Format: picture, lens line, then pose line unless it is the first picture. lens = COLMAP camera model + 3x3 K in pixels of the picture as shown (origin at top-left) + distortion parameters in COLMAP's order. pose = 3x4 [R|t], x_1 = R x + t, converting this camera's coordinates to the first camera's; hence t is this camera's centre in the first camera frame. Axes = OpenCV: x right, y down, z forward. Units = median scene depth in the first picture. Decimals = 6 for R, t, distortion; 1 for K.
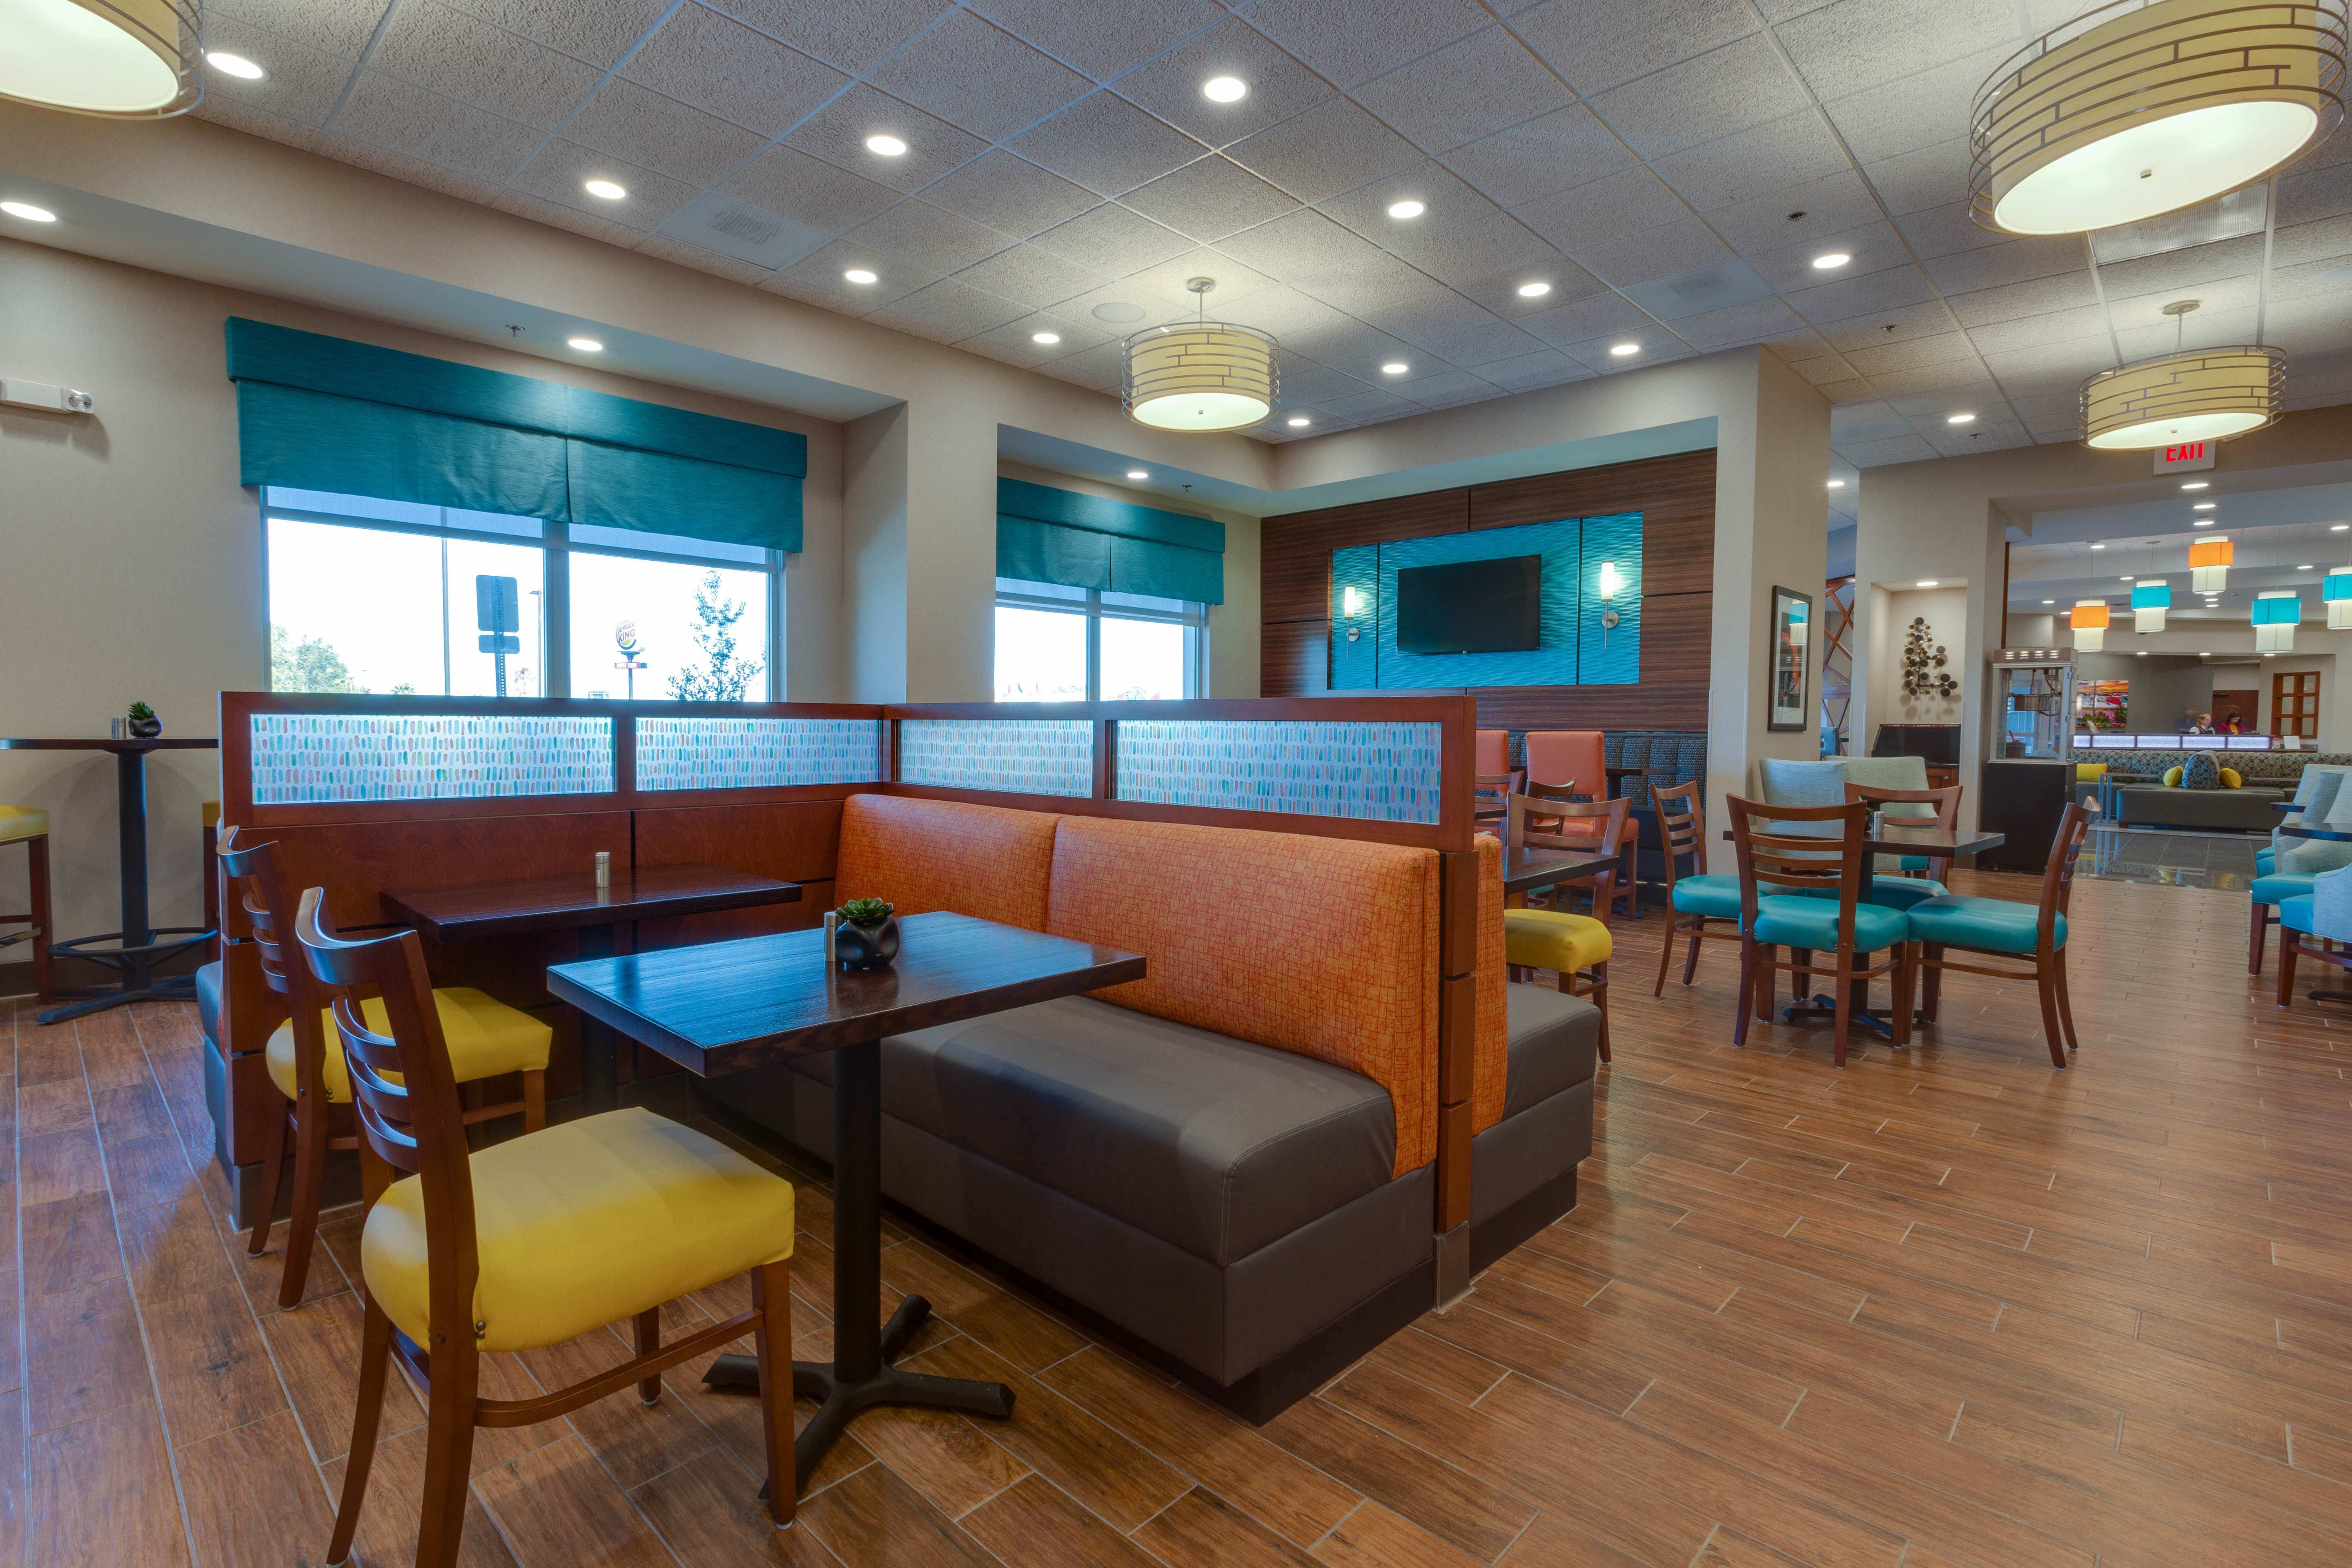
lens RADIAL K [[1119.3, 0, 1167.2], [0, 1119.3, 778.8], [0, 0, 1]] dist [-0.006130, -0.000327]
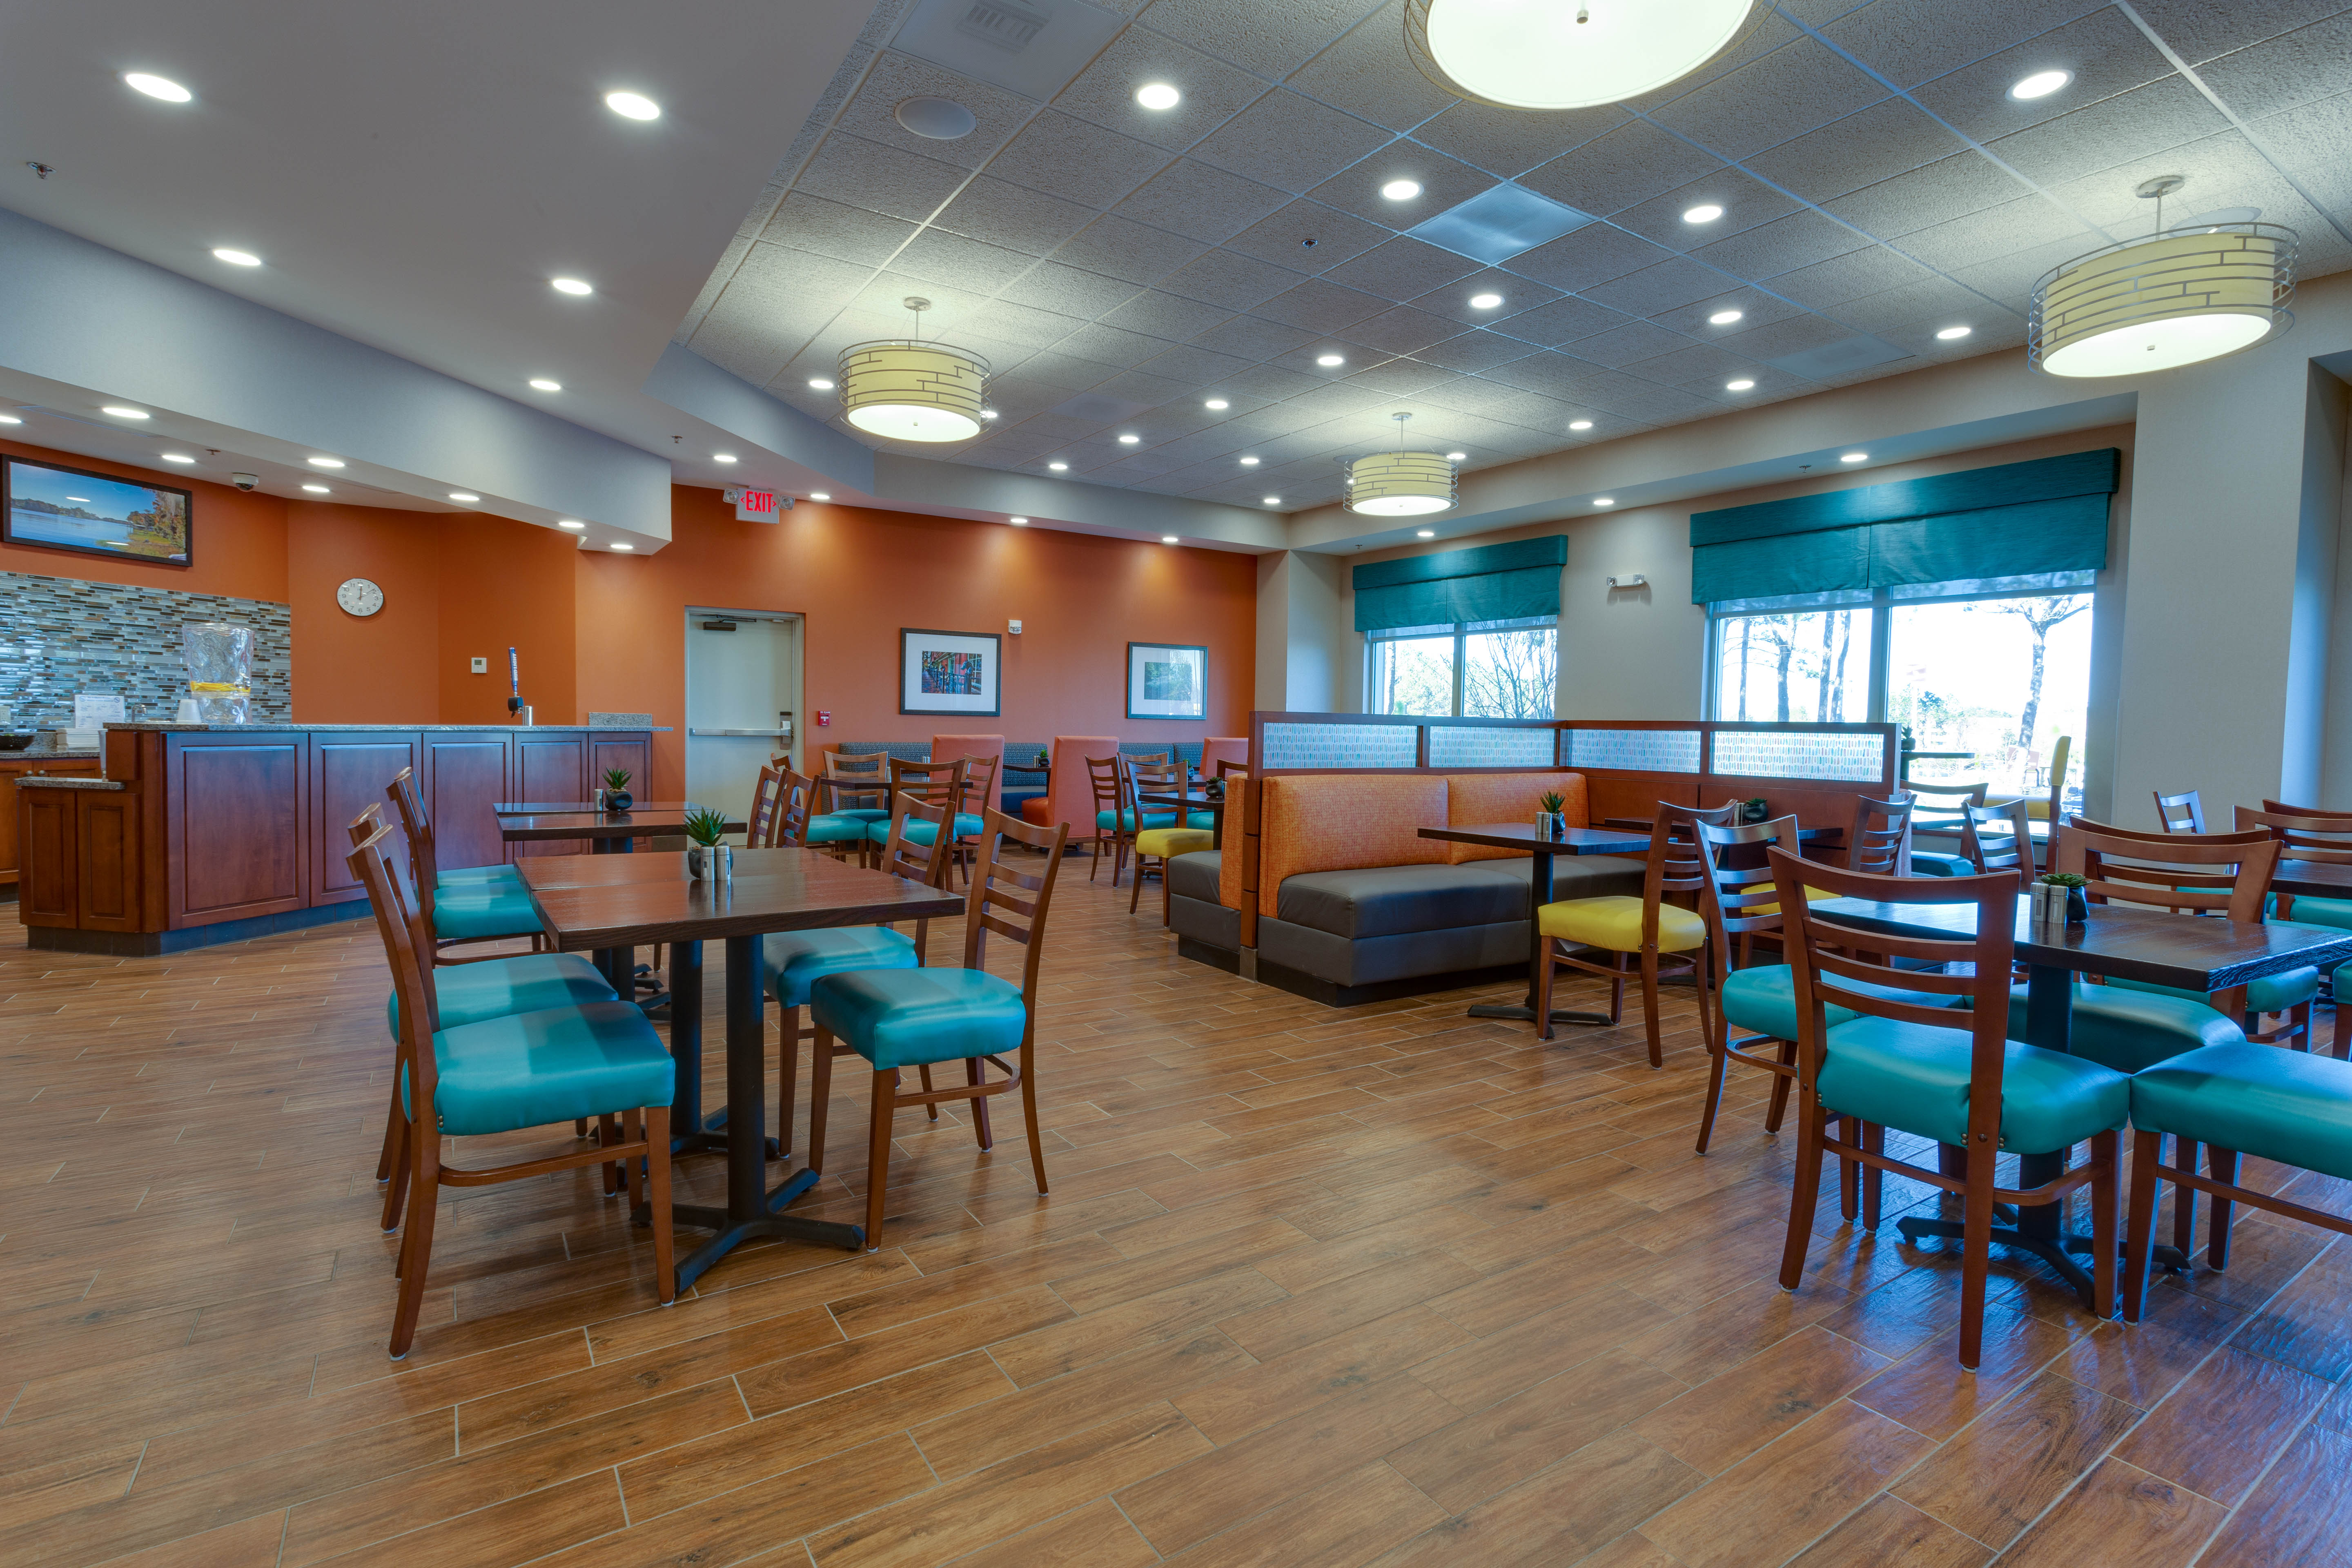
lens RADIAL K [[1119.3, 0, 1171.0], [0, 1119.3, 774.7], [0, 0, 1]] dist [-0.006130, -0.000327]
pose [[-0.224270, 0.029305, -0.974086, 1.685783], [-0.071792, 0.996335, 0.046504, -0.023418], [0.971879, 0.080361, -0.221344, 0.908377]]
